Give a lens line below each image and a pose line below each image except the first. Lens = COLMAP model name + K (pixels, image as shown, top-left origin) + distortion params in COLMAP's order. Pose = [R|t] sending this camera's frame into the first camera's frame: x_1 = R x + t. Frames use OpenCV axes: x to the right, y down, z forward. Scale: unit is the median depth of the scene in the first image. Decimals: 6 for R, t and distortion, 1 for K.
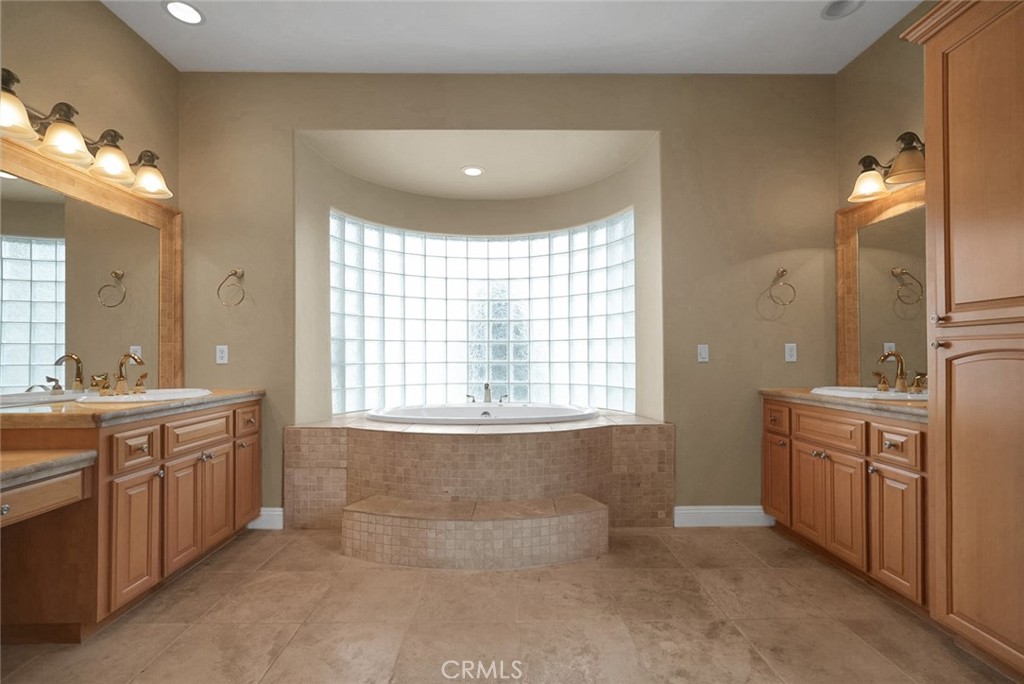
lens RADIAL K [[470.2, 0, 512.1], [0, 470.2, 351.9], [0, 0, 1]] dist [0.001338, 0.000588]
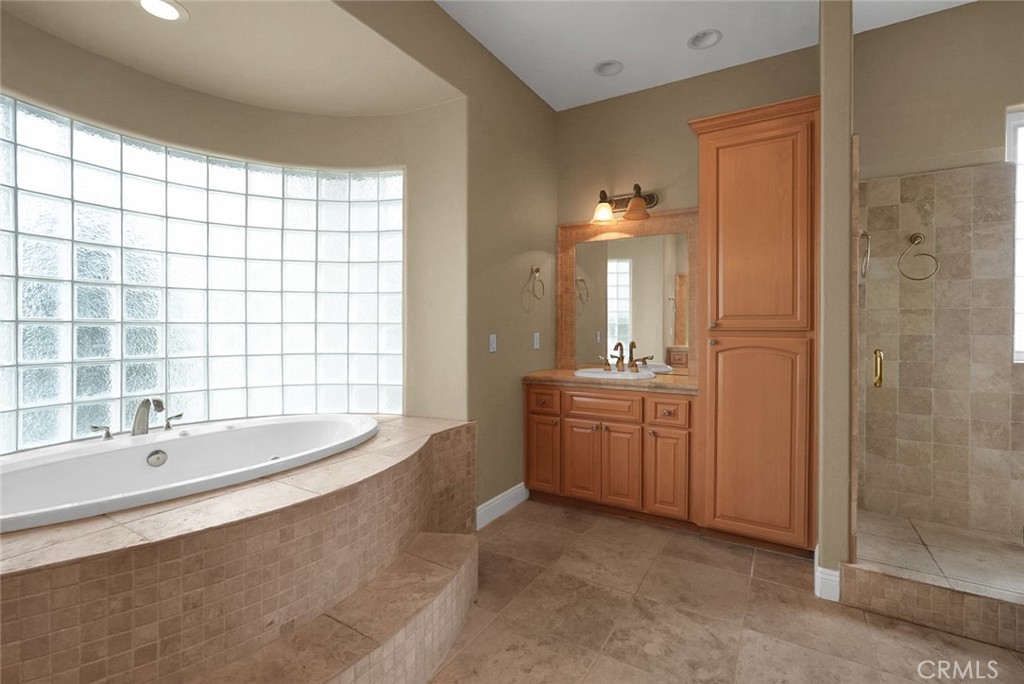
lens RADIAL K [[470.2, 0, 516.8], [0, 470.2, 330.3], [0, 0, 1]] dist [0.001338, 0.000588]
pose [[0.515908, -0.002382, 0.856640, -0.449692], [-0.011474, 0.999887, 0.009690, -0.038741], [-0.856567, -0.014828, 0.515823, 0.498170]]
